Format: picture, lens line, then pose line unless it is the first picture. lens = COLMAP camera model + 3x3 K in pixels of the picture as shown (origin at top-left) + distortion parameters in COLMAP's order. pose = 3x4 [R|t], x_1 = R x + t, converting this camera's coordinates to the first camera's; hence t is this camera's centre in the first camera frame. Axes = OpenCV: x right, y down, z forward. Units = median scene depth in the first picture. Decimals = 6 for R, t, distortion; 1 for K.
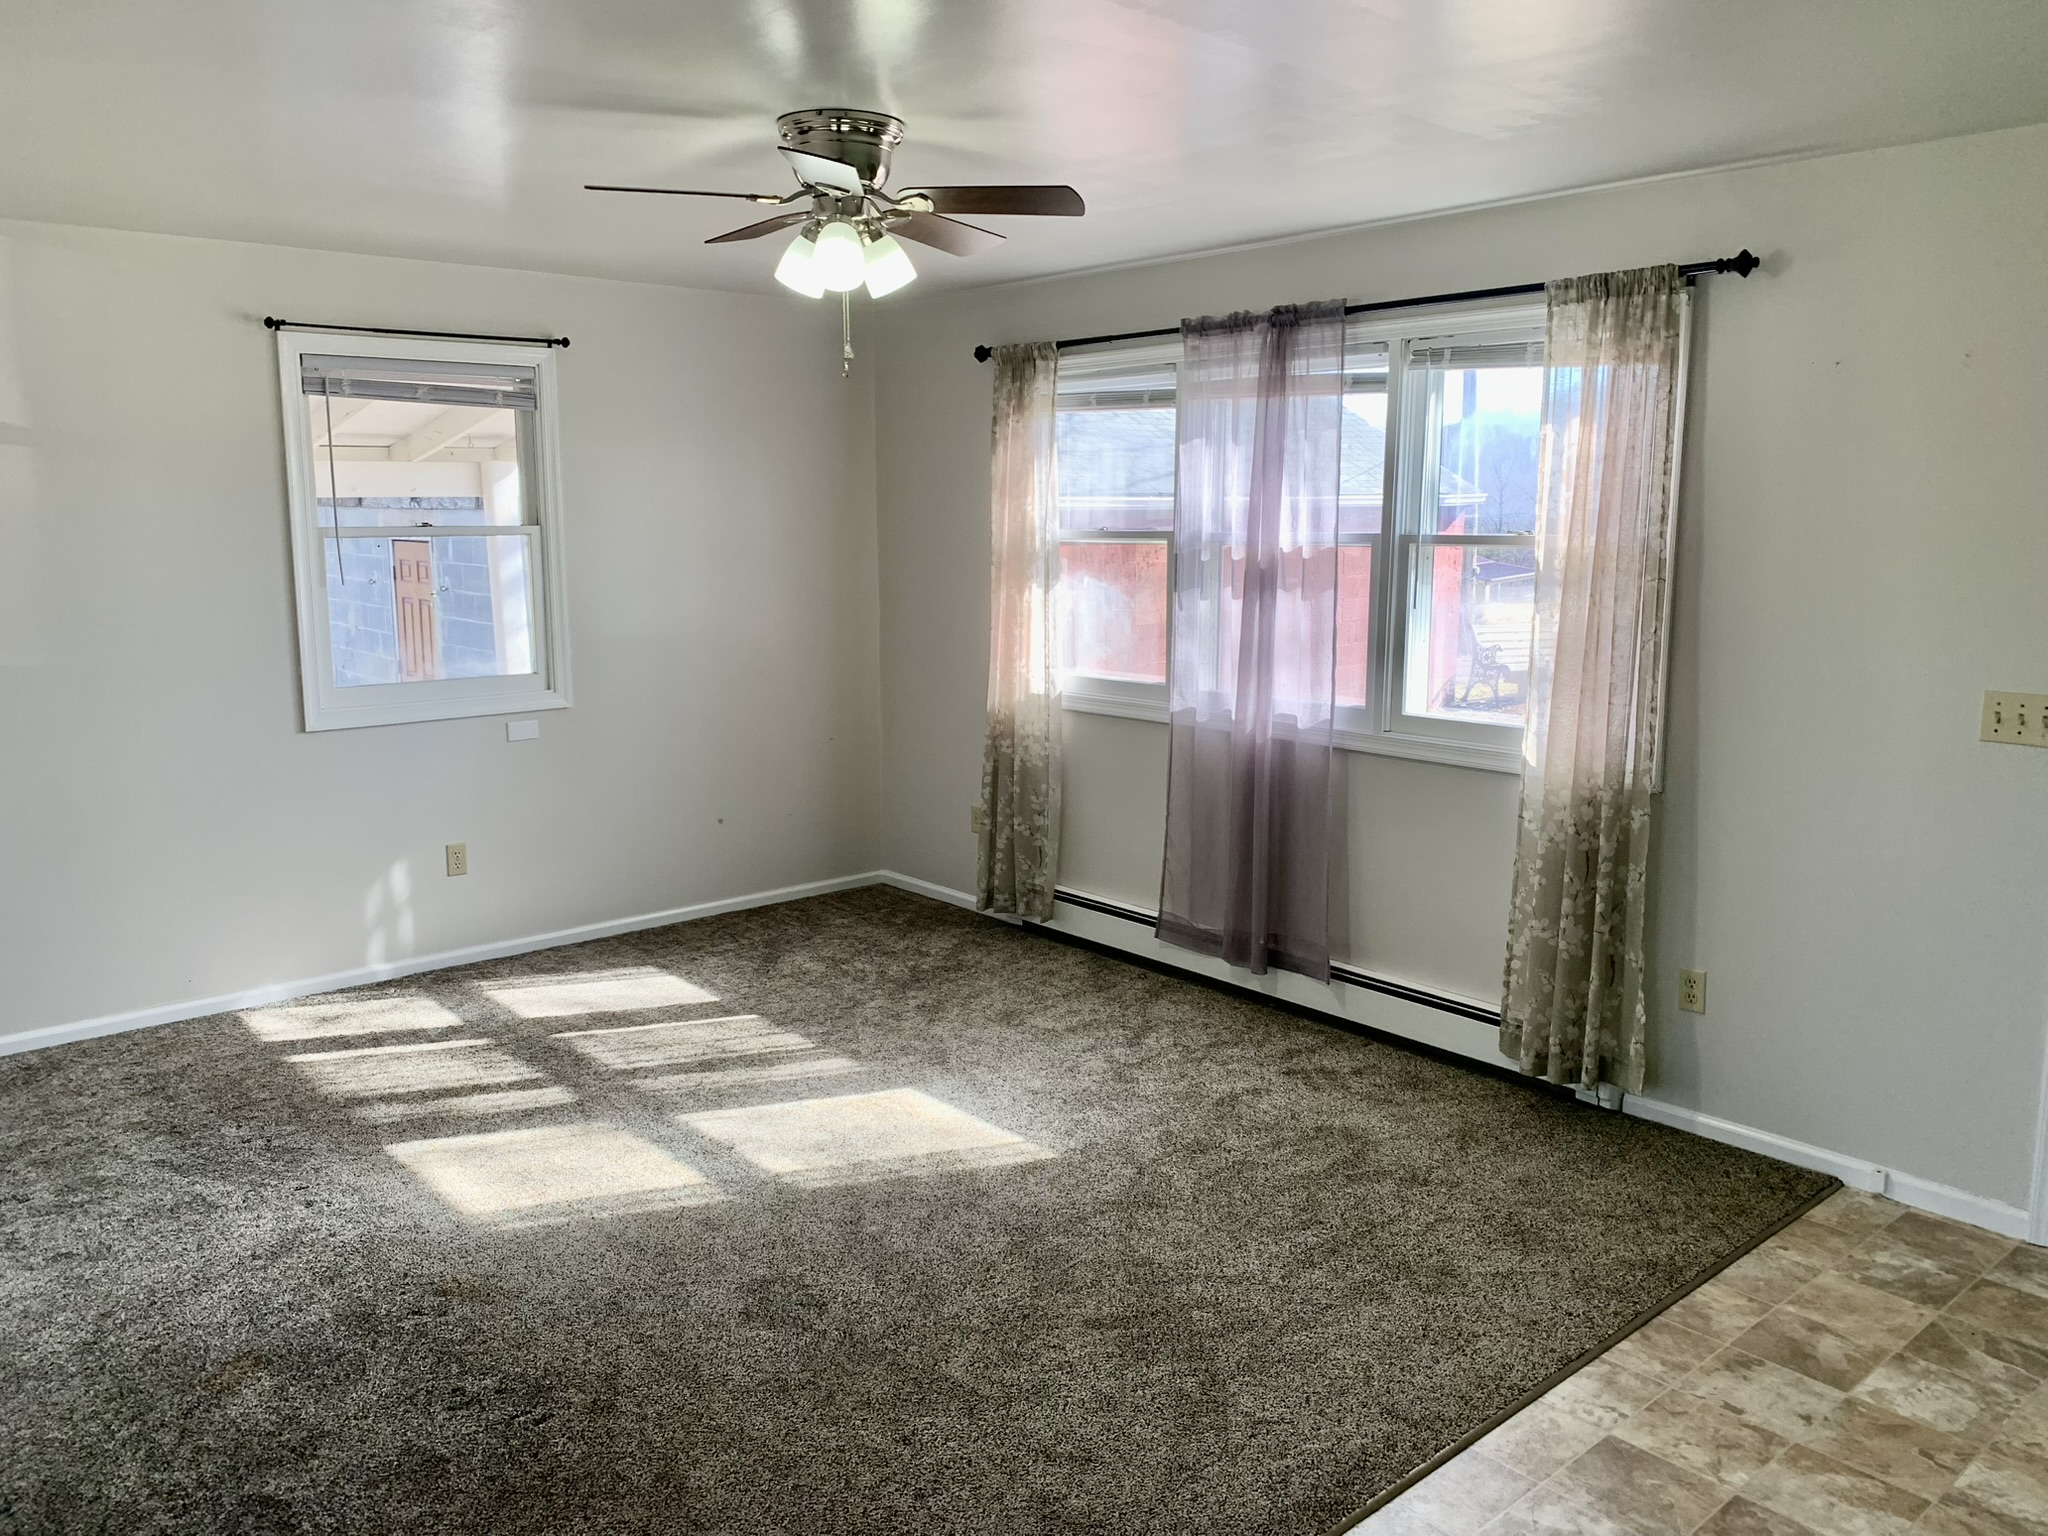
lens RADIAL K [[1559.7, 0, 1016.4], [0, 1559.7, 751.1], [0, 0, 1]] dist [0.047707, -0.054833]
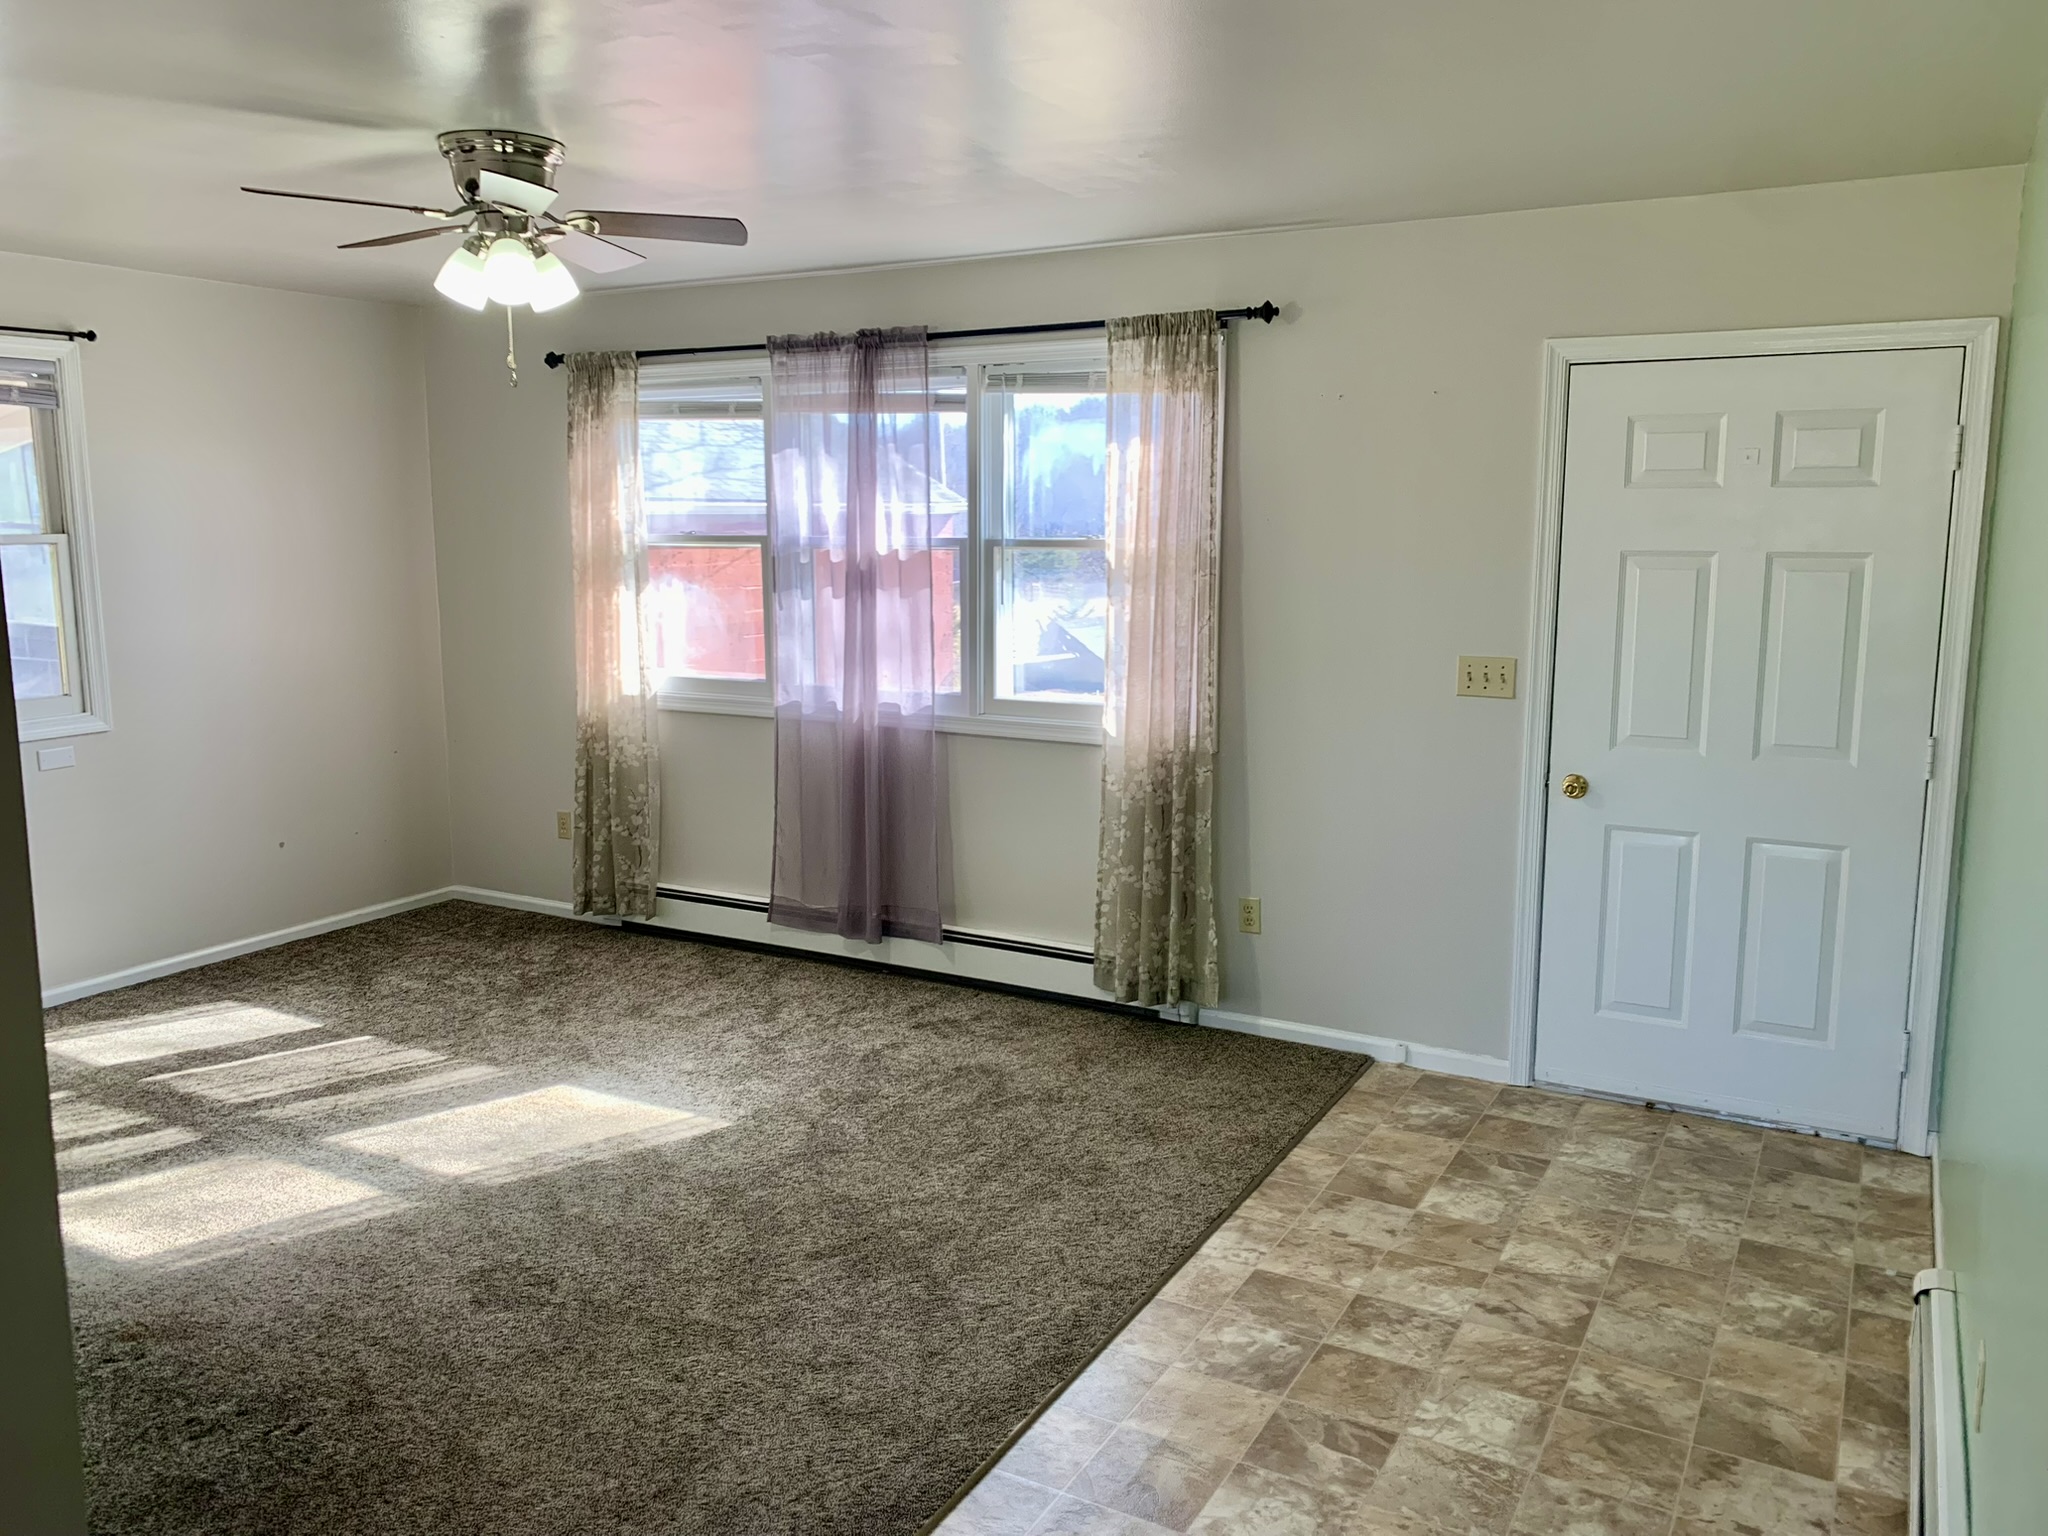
lens RADIAL K [[1559.7, 0, 1007.5], [0, 1559.7, 748.1], [0, 0, 1]] dist [0.047707, -0.054833]
pose [[0.943889, -0.051793, 0.326178, -0.127387], [0.053474, 0.998562, 0.003816, 0.009821], [-0.325906, 0.013840, 0.945301, -0.067741]]
